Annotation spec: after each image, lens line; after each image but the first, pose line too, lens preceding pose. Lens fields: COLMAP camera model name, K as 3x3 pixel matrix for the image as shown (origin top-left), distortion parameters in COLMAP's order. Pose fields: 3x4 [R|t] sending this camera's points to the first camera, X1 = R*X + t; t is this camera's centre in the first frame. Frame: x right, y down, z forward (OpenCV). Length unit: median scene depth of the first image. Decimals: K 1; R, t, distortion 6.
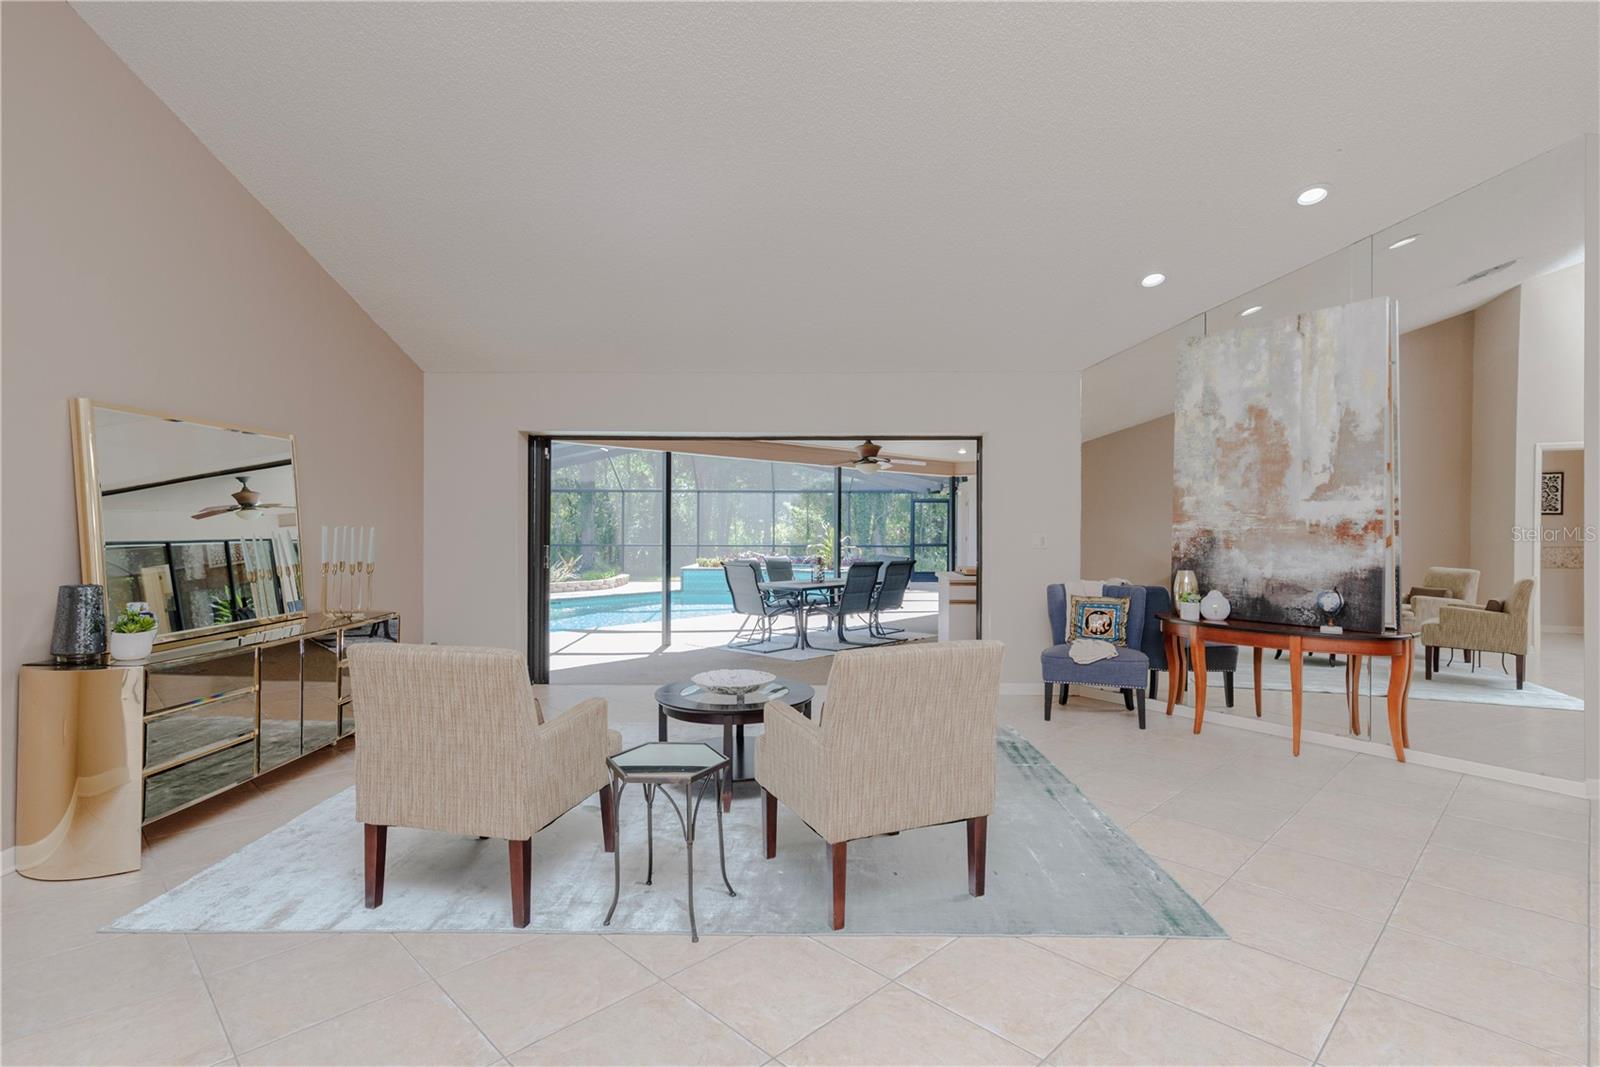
lens RADIAL K [[789.3, 0, 799.2], [0, 789.3, 531.3], [0, 0, 1]] dist [-0.004039, -0.000126]
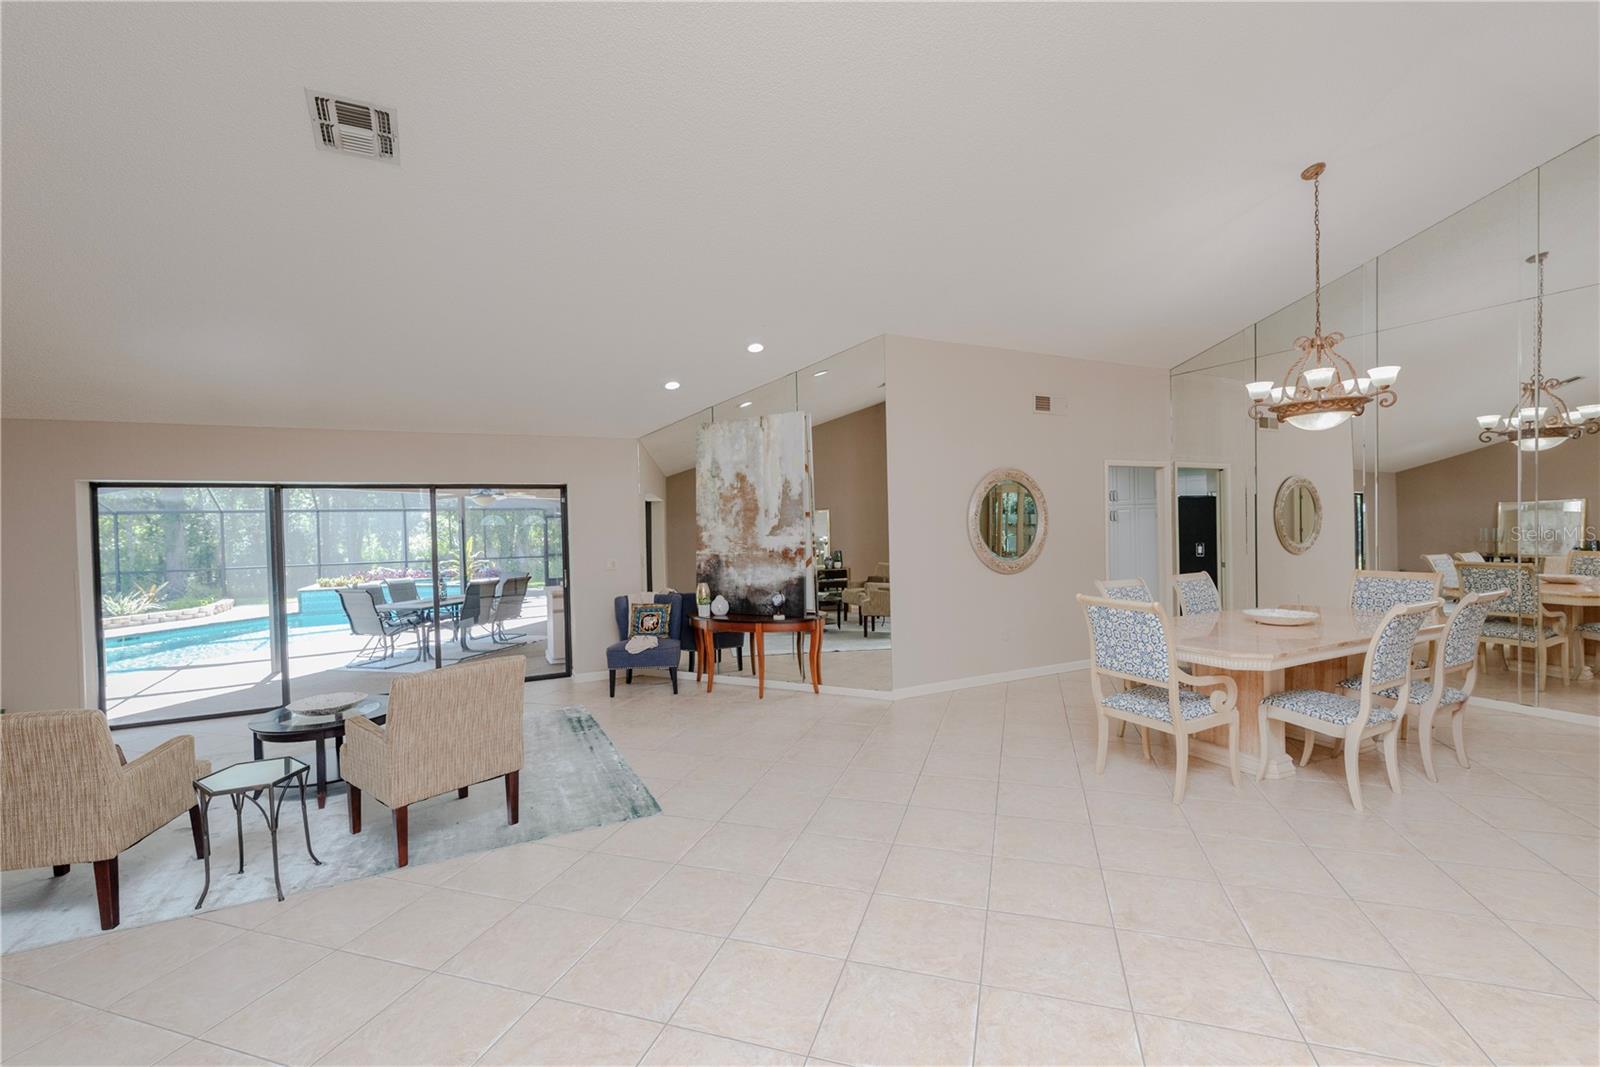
lens RADIAL K [[683.4, 0, 802.3], [0, 683.4, 537.8], [0, 0, 1]] dist [-0.001875, -0.000472]
pose [[0.886152, -0.033319, 0.462196, 0.077890], [0.029966, 0.999444, 0.014596, -0.055255], [-0.462425, 0.000916, 0.886658, -0.256389]]
